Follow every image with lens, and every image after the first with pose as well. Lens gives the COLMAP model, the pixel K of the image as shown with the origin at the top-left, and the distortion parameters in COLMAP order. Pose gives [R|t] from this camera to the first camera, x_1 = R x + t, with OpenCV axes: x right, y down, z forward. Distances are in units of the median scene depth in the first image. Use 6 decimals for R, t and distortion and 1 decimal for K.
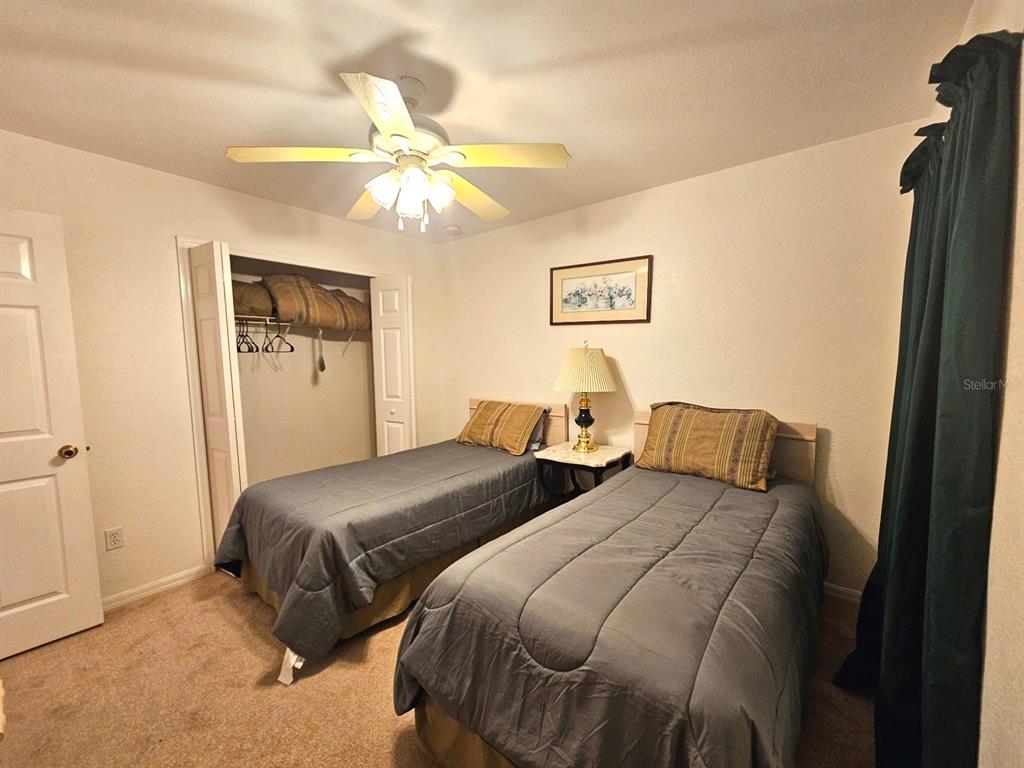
lens RADIAL K [[418.7, 0, 515.3], [0, 418.7, 391.8], [0, 0, 1]] dist [0.000043, 0.000166]
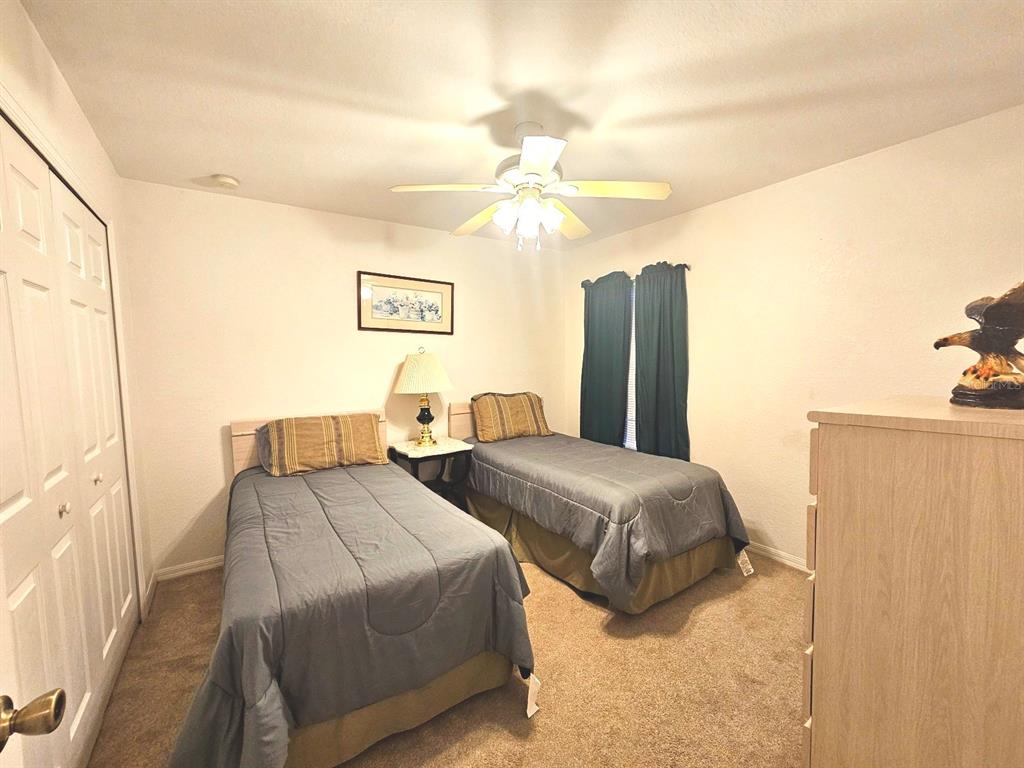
lens RADIAL K [[418.7, 0, 514.1], [0, 418.7, 389.9], [0, 0, 1]] dist [0.000043, 0.000166]
pose [[0.309159, -0.062979, 0.948923, -0.942373], [0.095330, 0.994831, 0.034967, -0.026625], [-0.946220, 0.079650, 0.313565, 0.478422]]
